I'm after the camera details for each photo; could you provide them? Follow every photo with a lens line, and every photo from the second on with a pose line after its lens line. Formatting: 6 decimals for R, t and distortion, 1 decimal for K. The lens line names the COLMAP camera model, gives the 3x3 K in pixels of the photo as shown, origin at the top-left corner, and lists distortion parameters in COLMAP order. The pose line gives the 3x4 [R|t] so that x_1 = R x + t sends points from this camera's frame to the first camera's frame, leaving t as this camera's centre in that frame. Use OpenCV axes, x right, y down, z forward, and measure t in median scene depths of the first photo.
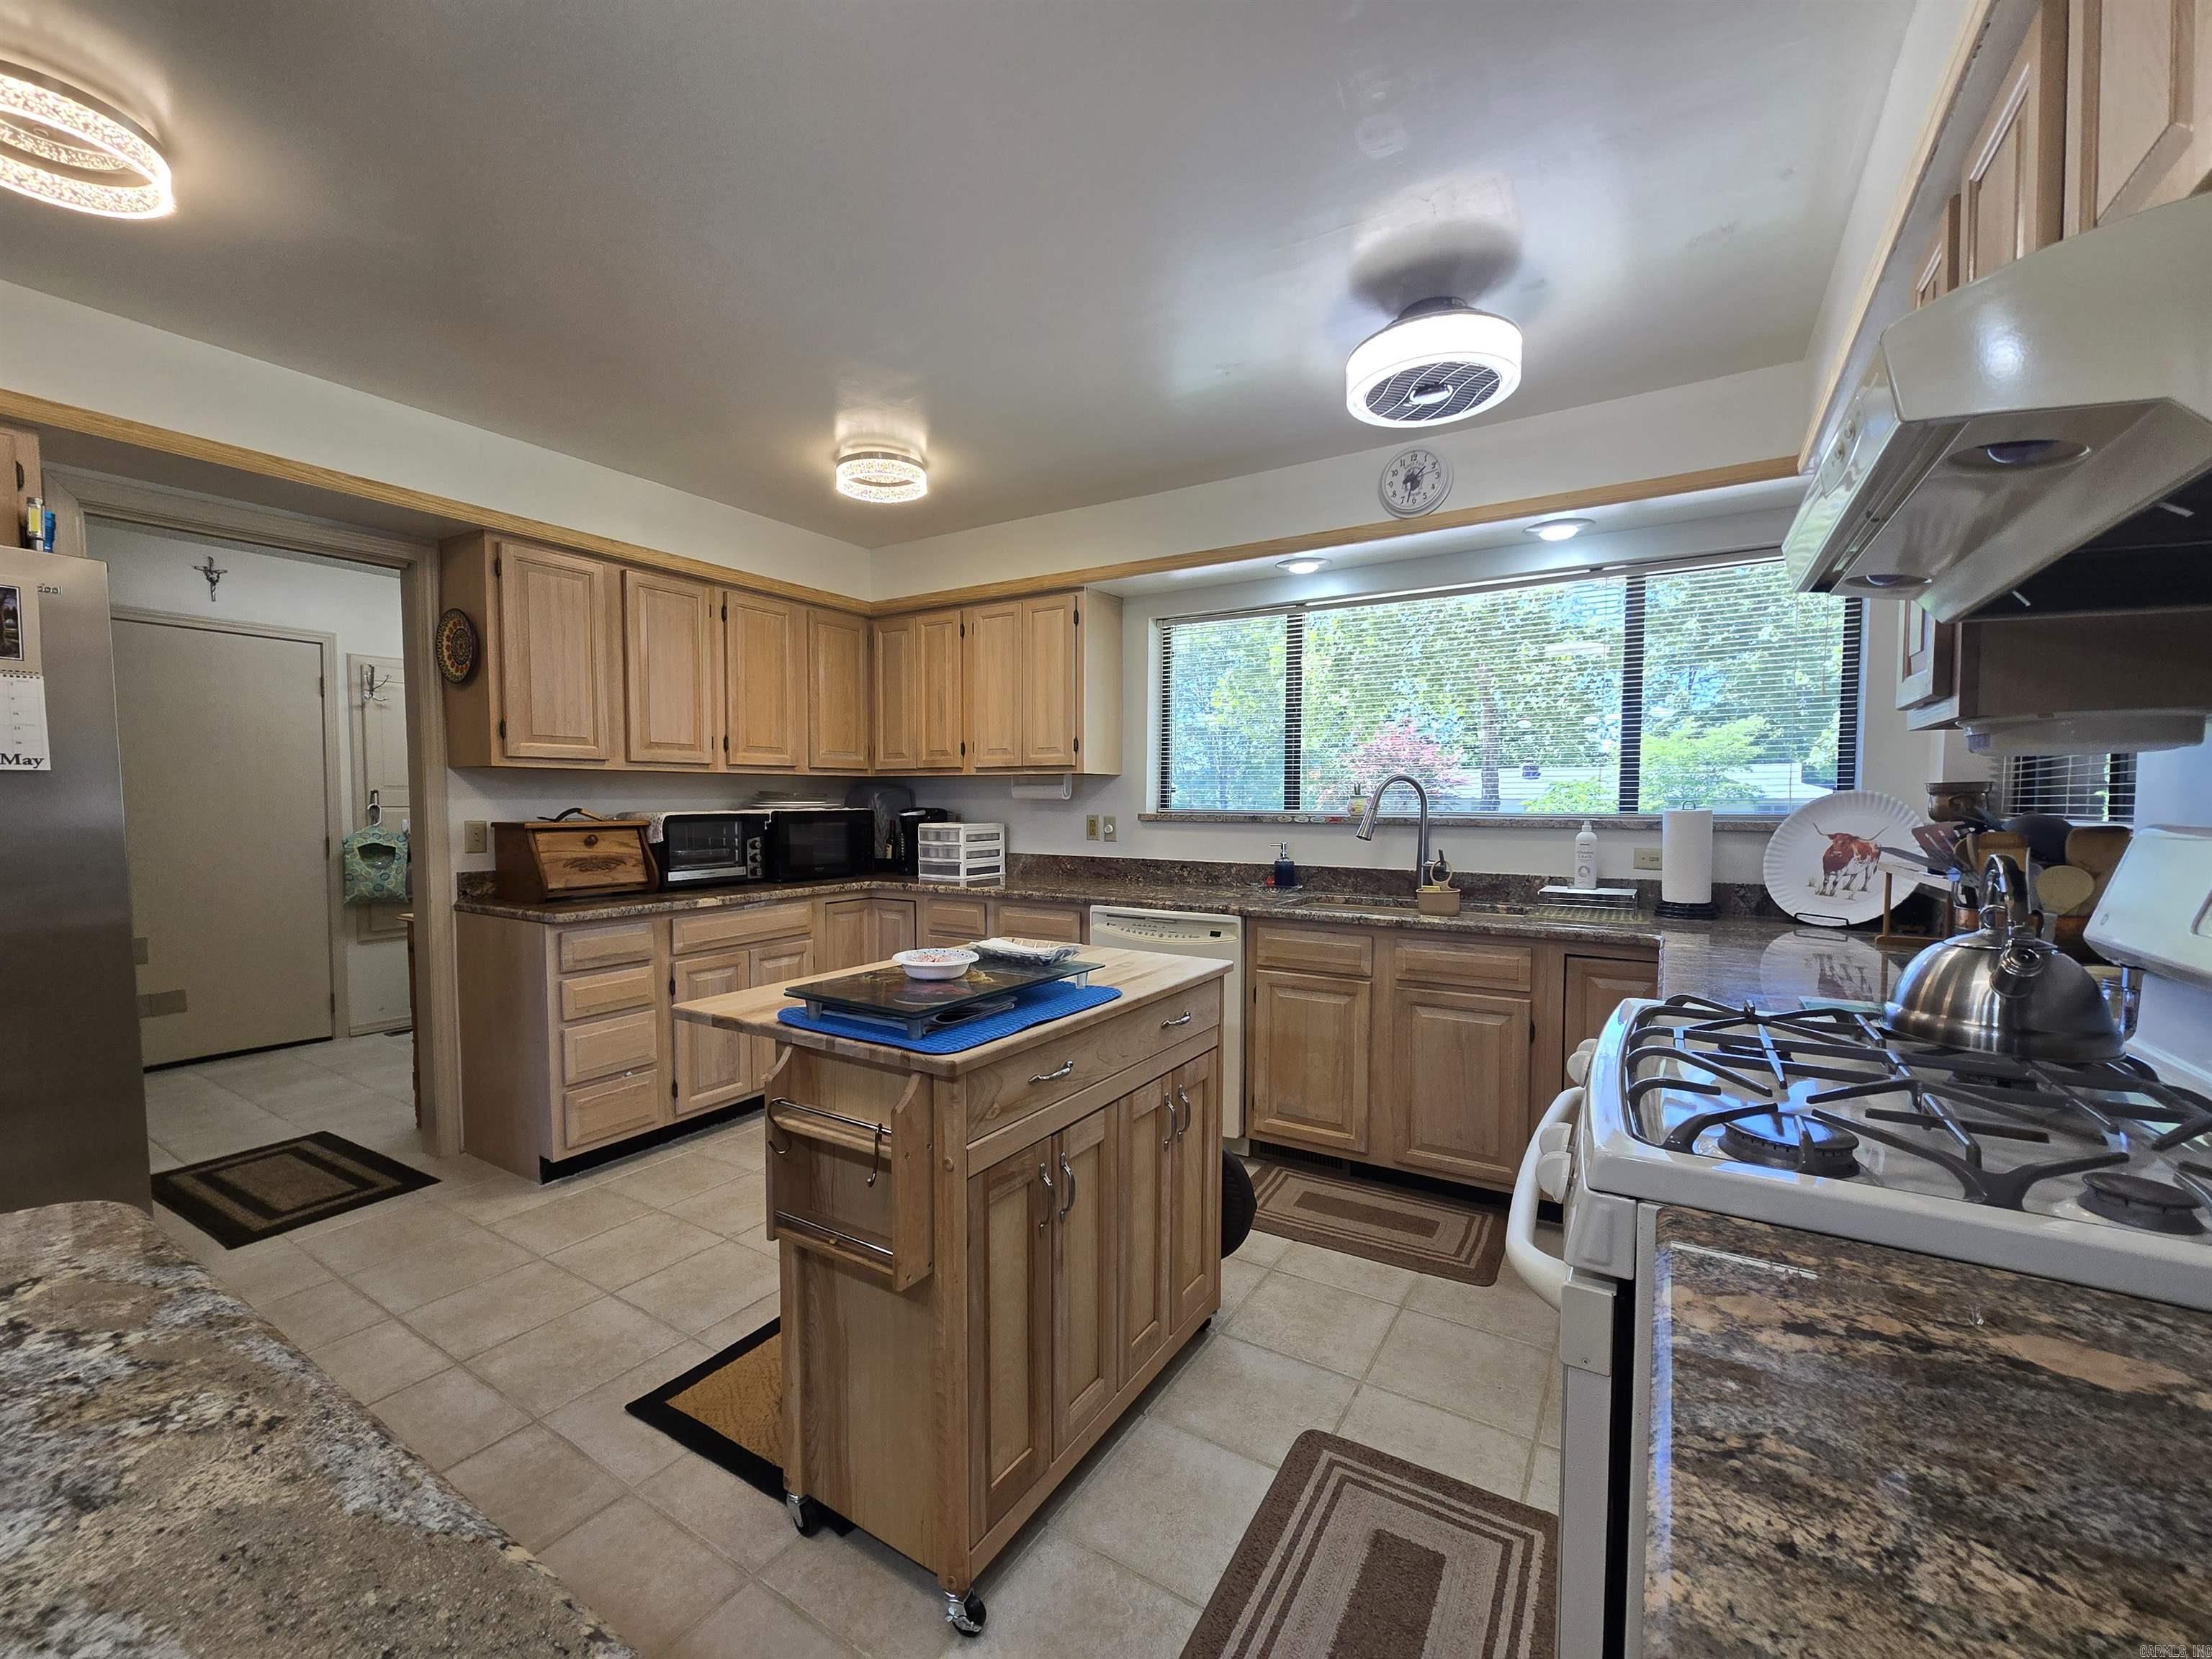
lens RADIAL K [[907.4, 0, 1099.8], [0, 907.4, 842.2], [0, 0, 1]] dist [-0.006201, 0.002072]
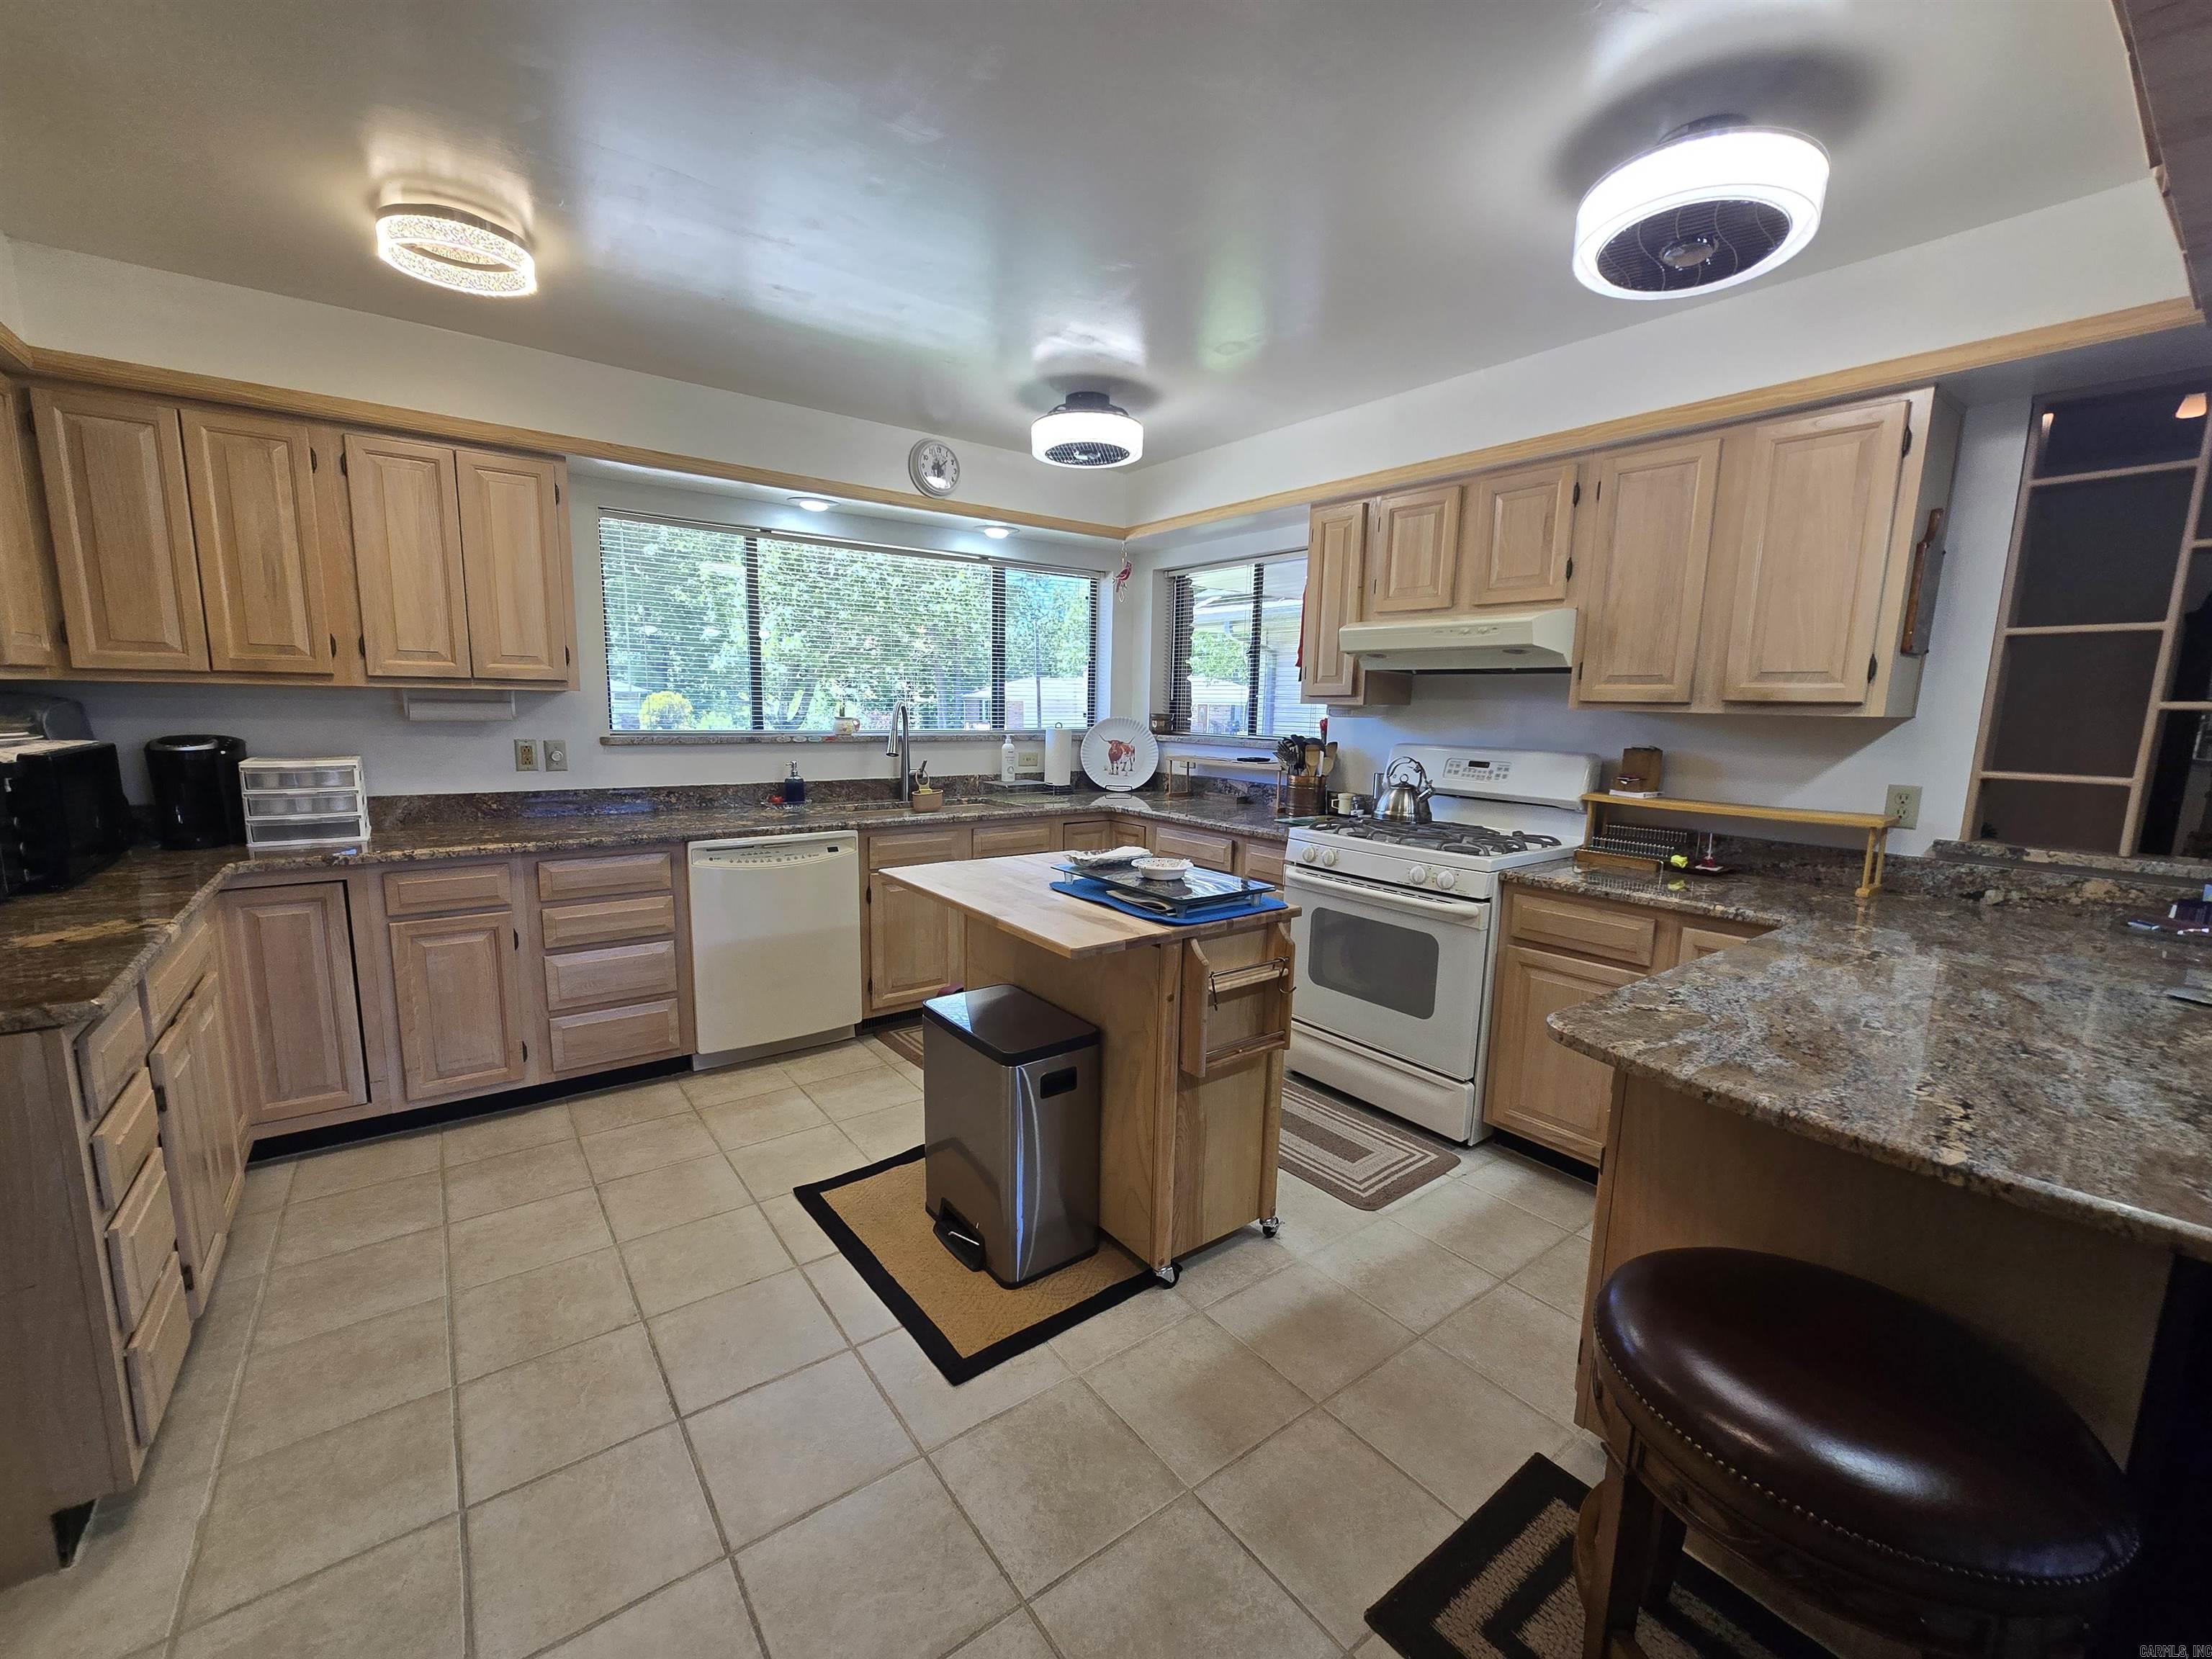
lens RADIAL K [[907.4, 0, 1103.2], [0, 907.4, 842.5], [0, 0, 1]] dist [-0.006201, 0.002072]
pose [[0.351015, -0.139486, 0.925922, -0.690221], [0.023392, 0.989840, 0.140247, -0.047453], [-0.936077, -0.027570, 0.350712, 0.278795]]
